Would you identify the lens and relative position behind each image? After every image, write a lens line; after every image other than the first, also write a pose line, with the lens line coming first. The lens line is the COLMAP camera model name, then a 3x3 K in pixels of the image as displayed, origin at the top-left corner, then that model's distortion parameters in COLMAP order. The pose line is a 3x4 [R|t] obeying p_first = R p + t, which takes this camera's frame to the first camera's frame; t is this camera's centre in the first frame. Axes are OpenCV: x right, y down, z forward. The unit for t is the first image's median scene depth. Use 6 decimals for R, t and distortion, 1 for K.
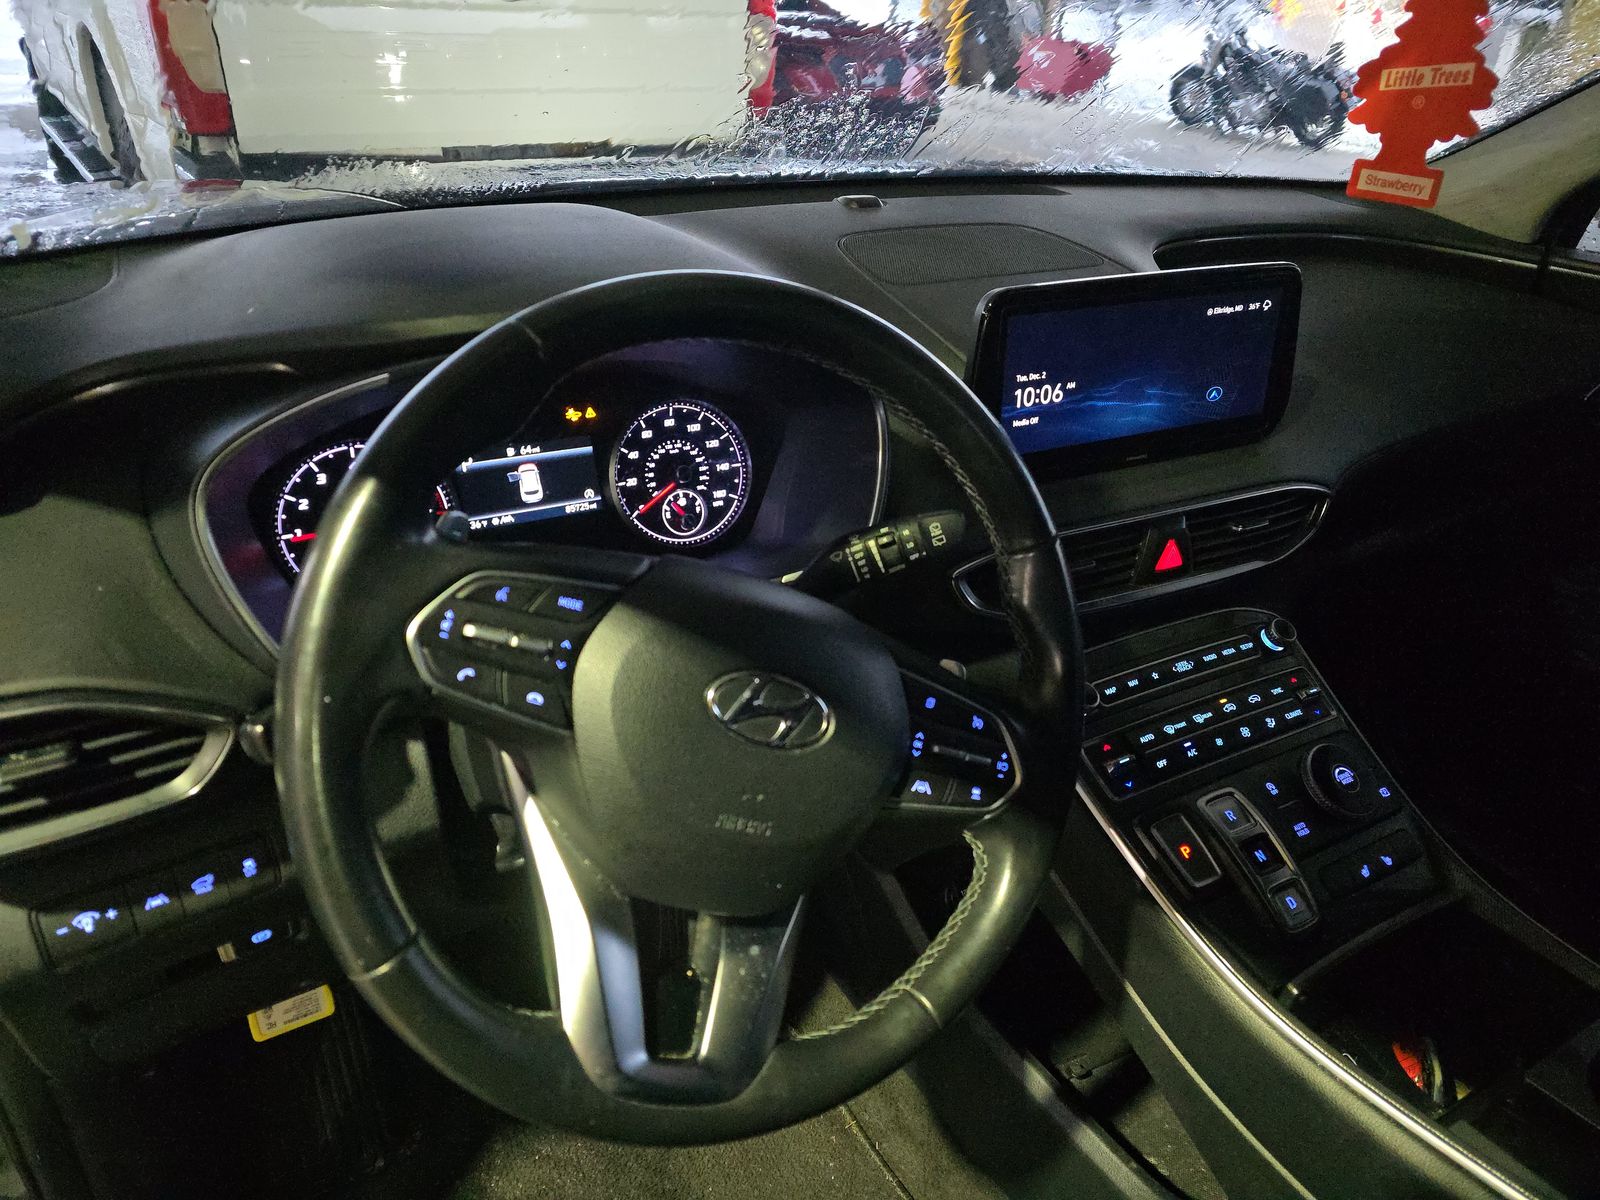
lens RADIAL K [[1068.4, 0, 800.0], [0, 1068.4, 600.0], [0, 0, 1]] dist [0.093145, -0.081974]
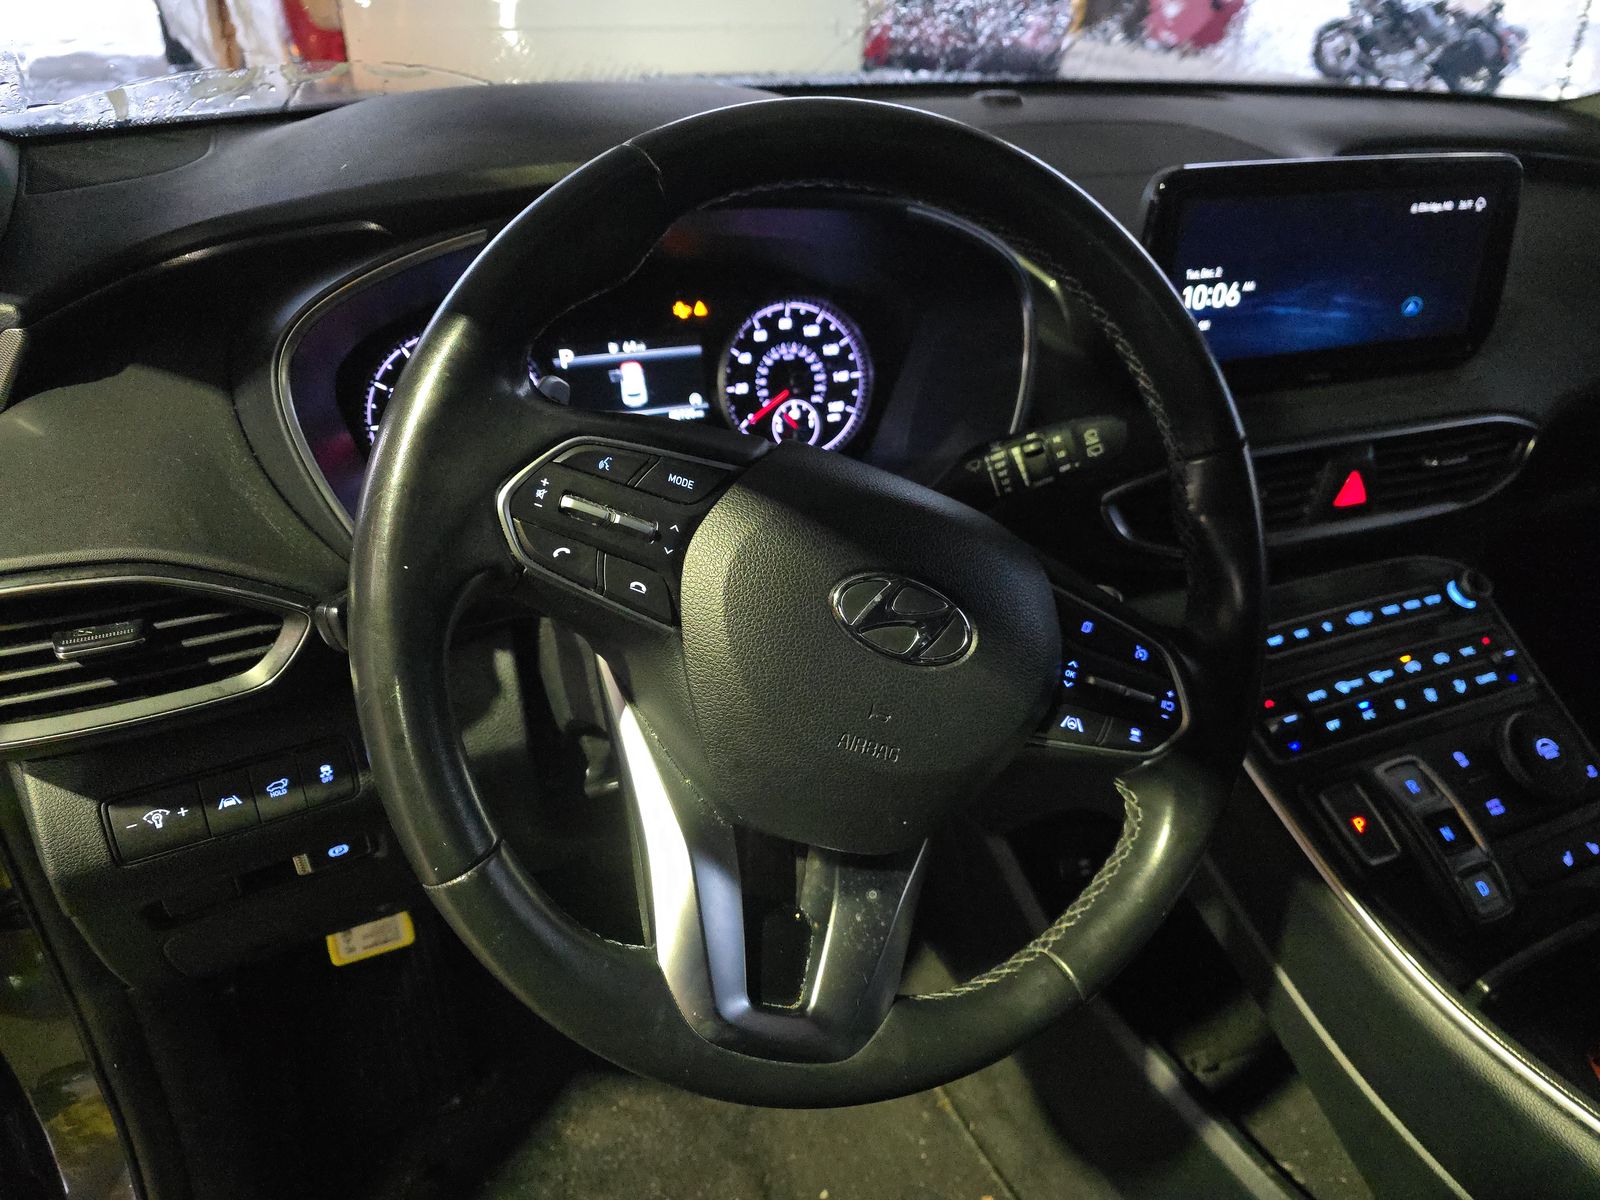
lens RADIAL K [[1089.5, 0, 800.0], [0, 1089.5, 600.0], [0, 0, 1]] dist [0.063412, -0.067468]
pose [[0.995946, 0.042174, -0.079457, -0.029272], [-0.040176, 0.998839, 0.026578, 0.046960], [0.080486, -0.023278, 0.996484, 0.085048]]
